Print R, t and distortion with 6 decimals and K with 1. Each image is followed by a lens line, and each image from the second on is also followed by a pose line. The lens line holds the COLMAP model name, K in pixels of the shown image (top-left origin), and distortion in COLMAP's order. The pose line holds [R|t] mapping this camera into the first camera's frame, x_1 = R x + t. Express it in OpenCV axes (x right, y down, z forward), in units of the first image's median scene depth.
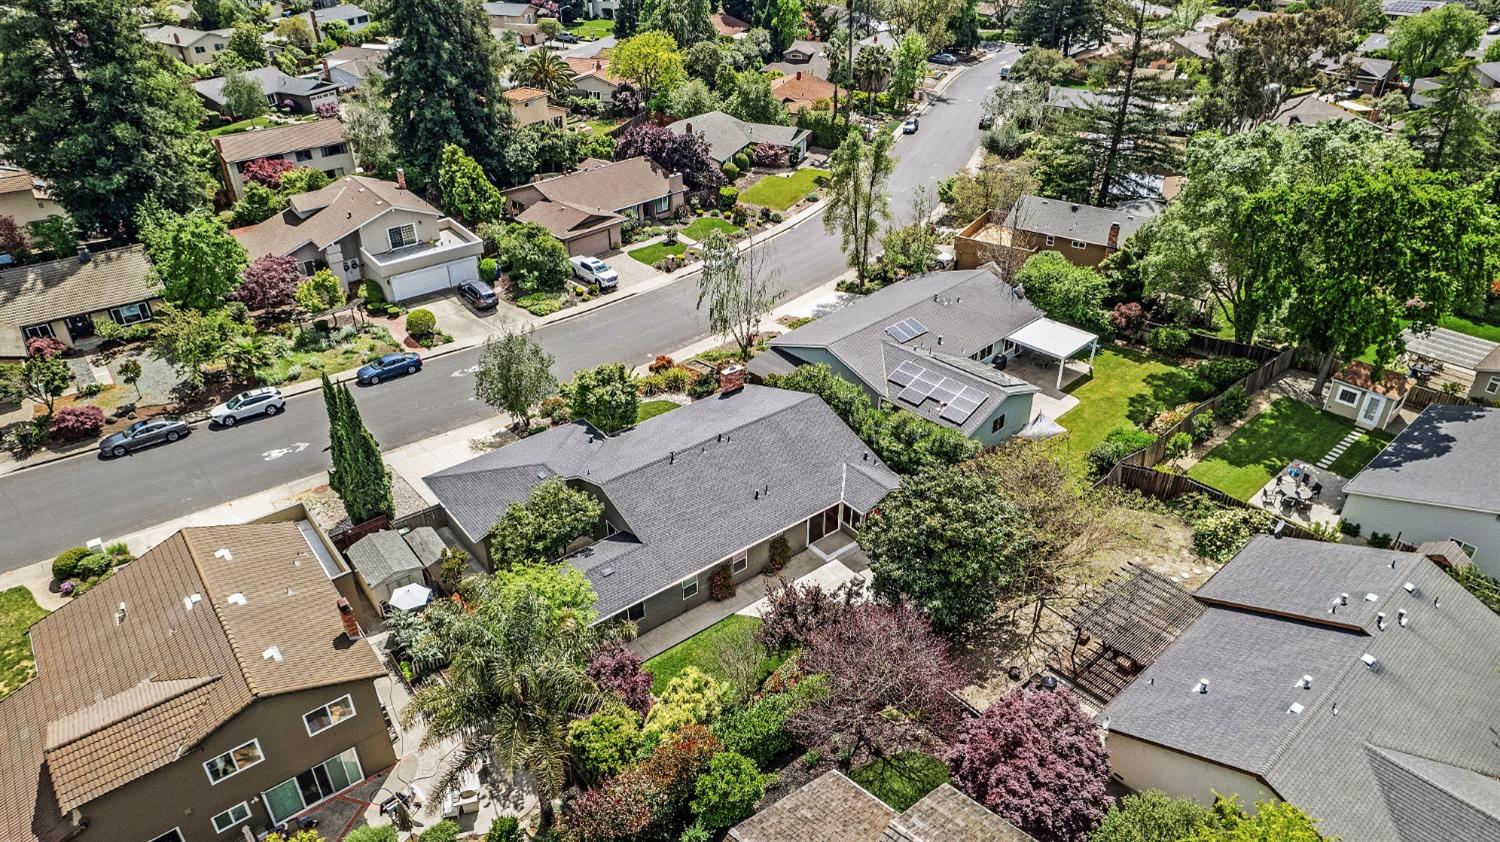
lens RADIAL K [[954.9, 0, 757.9], [0, 954.9, 419.9], [0, 0, 1]] dist [-0.032412, 0.052173]
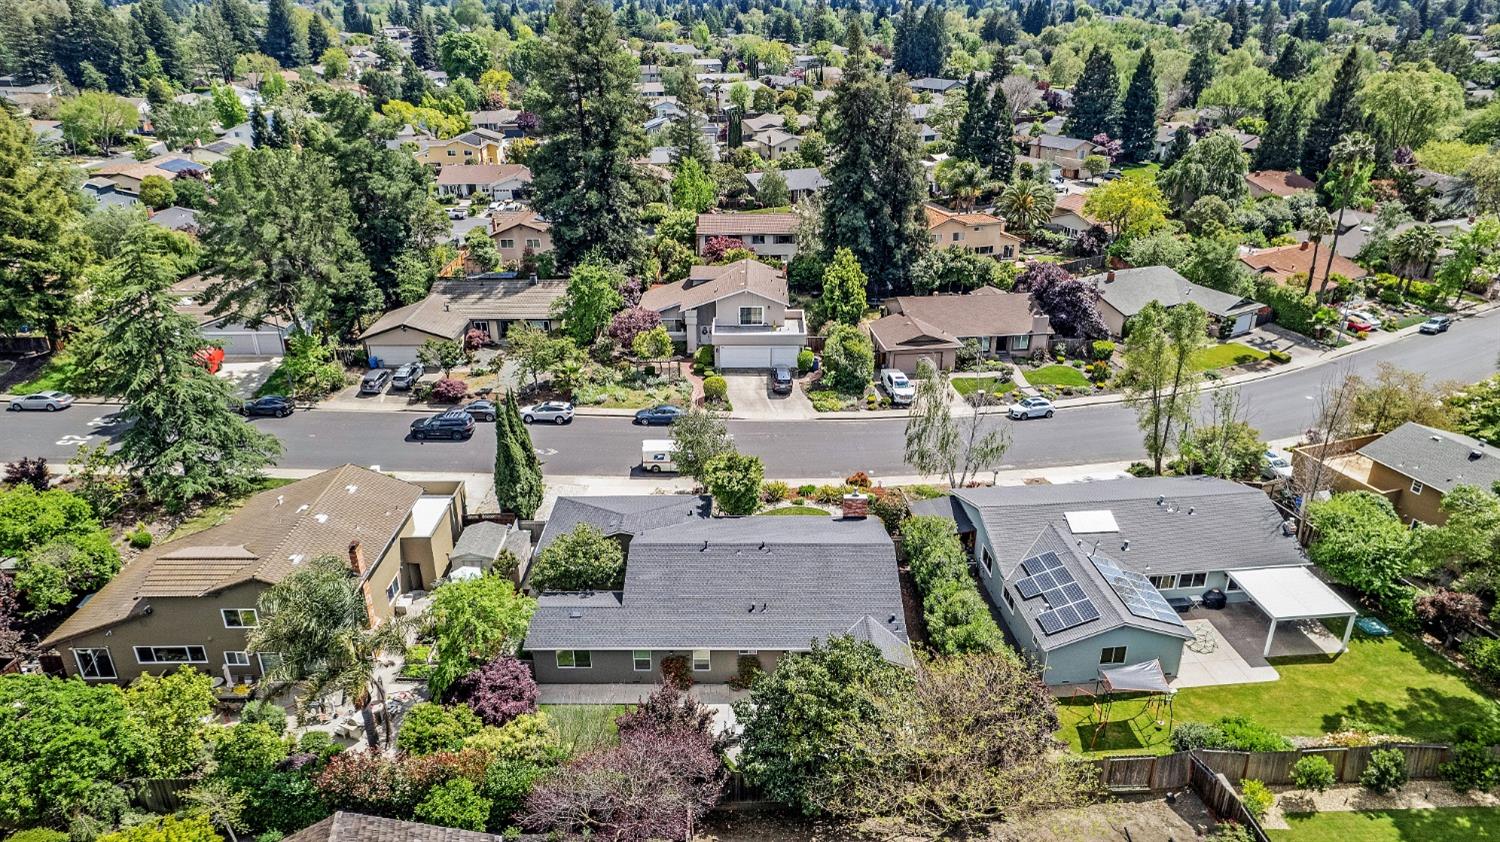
lens RADIAL K [[954.9, 0, 757.9], [0, 954.9, 419.9], [0, 0, 1]] dist [-0.032412, 0.052173]
pose [[0.791281, 0.257089, -0.554779, 0.307057], [-0.321378, 0.946747, -0.019651, -0.055176], [0.520184, 0.193843, 0.831765, 0.074484]]
